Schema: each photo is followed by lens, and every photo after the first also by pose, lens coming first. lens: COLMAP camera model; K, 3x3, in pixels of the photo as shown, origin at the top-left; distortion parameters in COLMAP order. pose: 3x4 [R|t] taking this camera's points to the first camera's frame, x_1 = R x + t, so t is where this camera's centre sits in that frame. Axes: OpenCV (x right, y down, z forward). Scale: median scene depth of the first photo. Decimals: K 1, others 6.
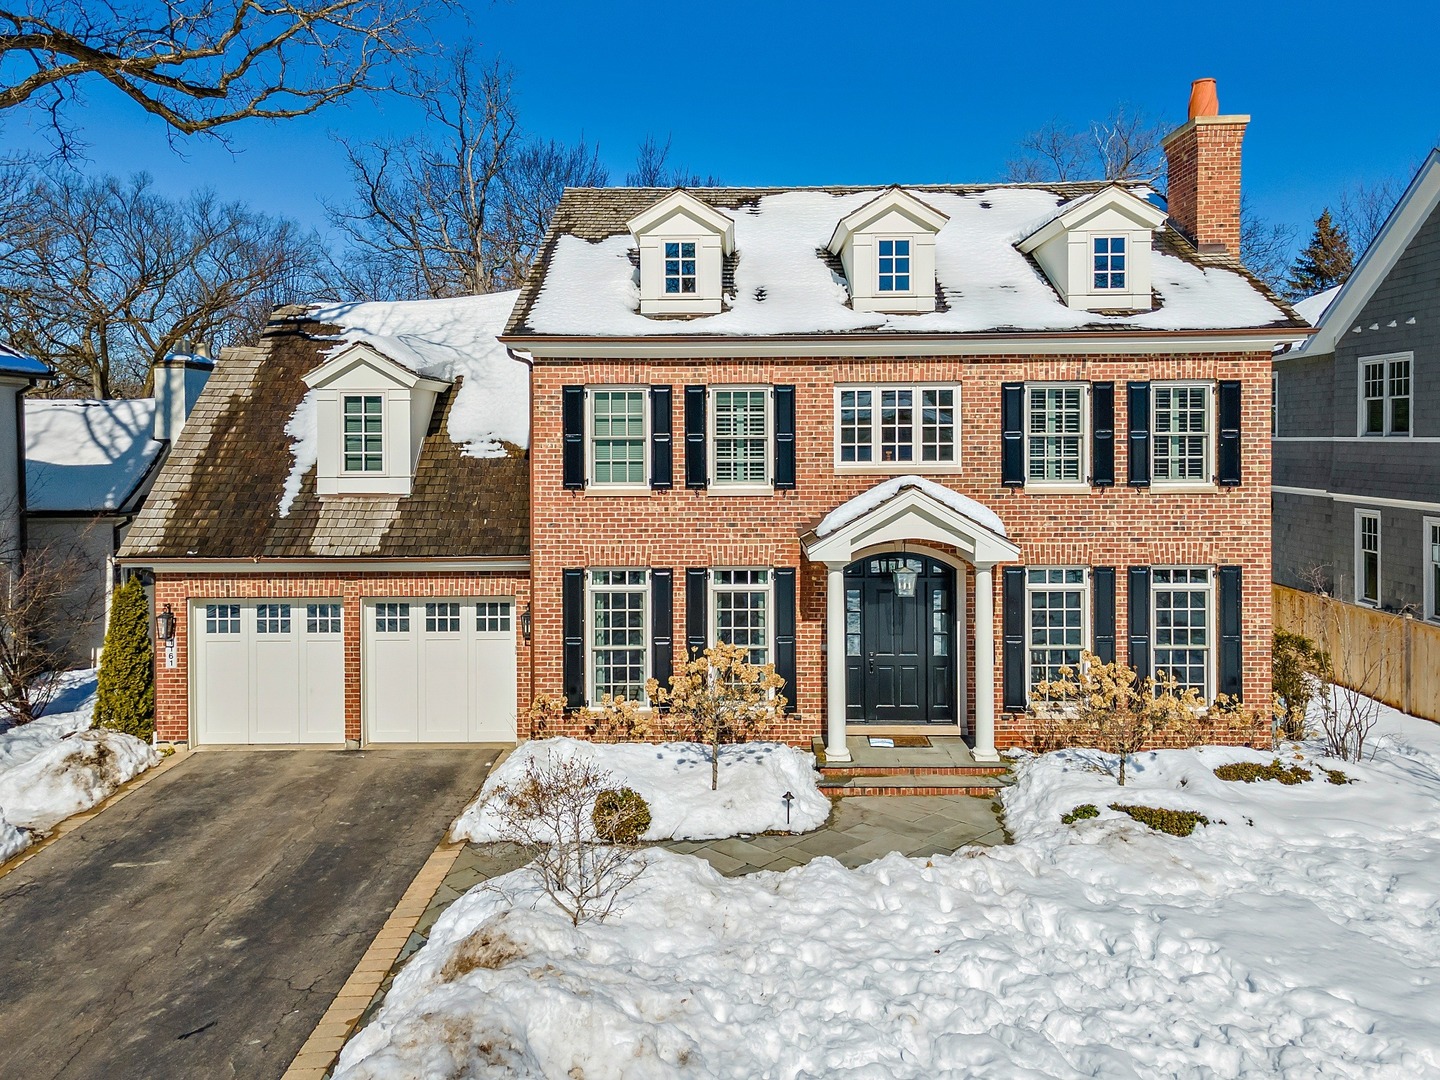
lens RADIAL K [[1054.0, 0, 720.0], [0, 1054.0, 540.0], [0, 0, 1]] dist [0.017299, 0.067685]
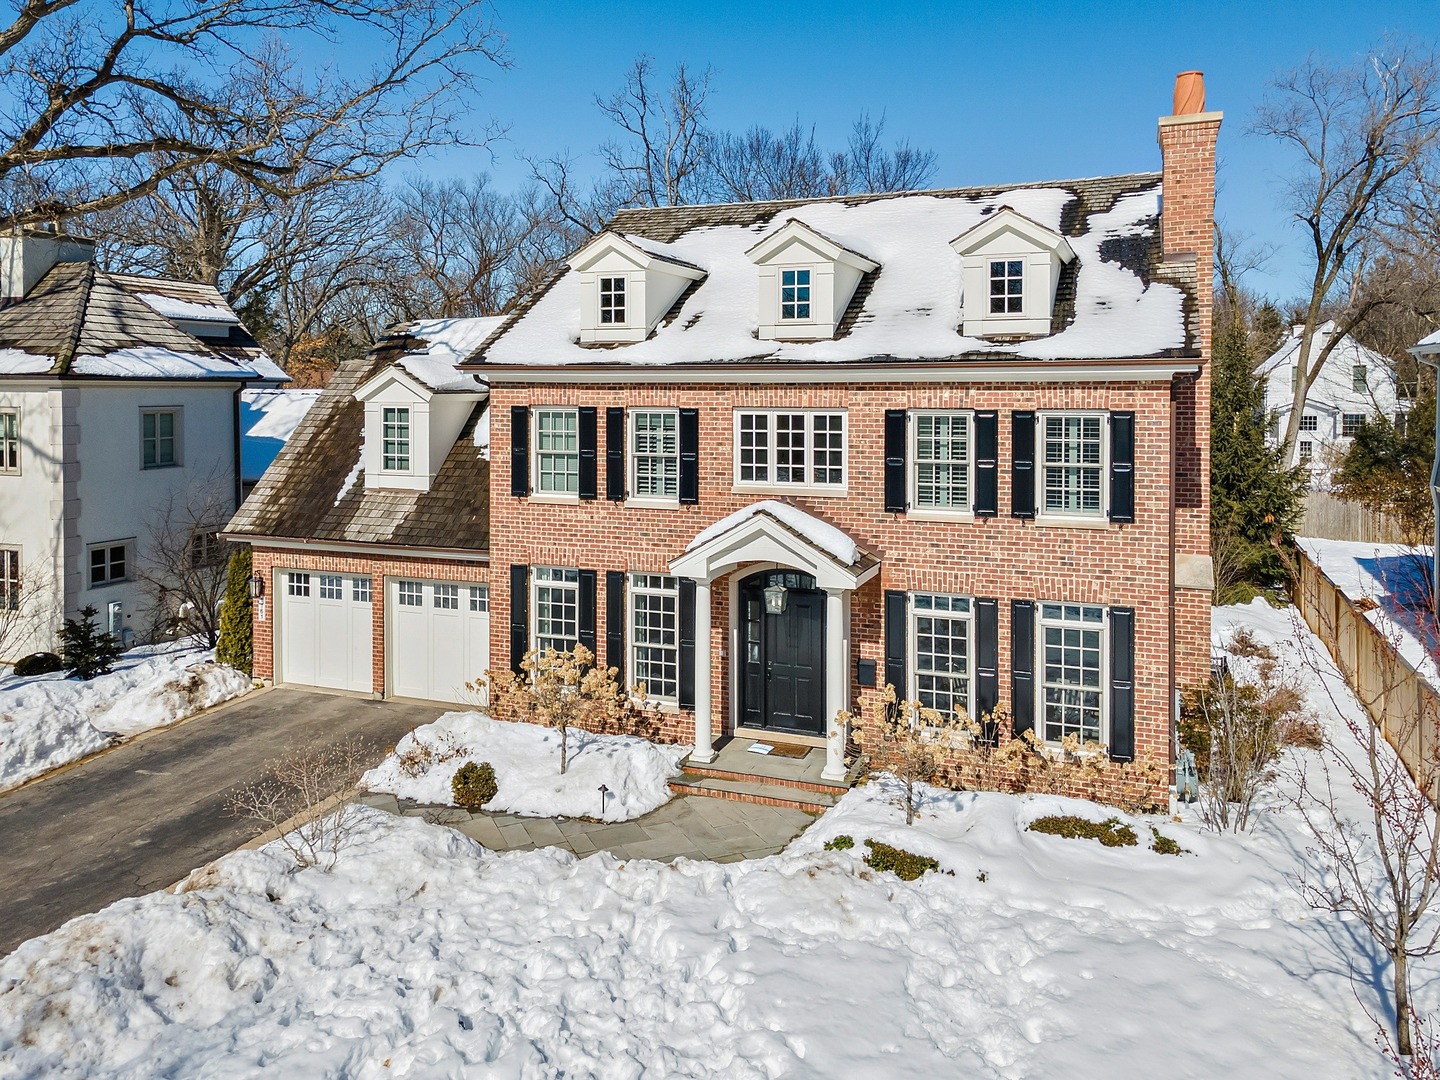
lens RADIAL K [[1068.0, 0, 724.8], [0, 1068.0, 501.8], [0, 0, 1]] dist [0.046133, 0.002817]
pose [[0.936625, 0.043501, -0.347623, 0.477513], [-0.038809, 0.999037, 0.020452, -0.074649], [0.348178, -0.005665, 0.937411, -0.015477]]
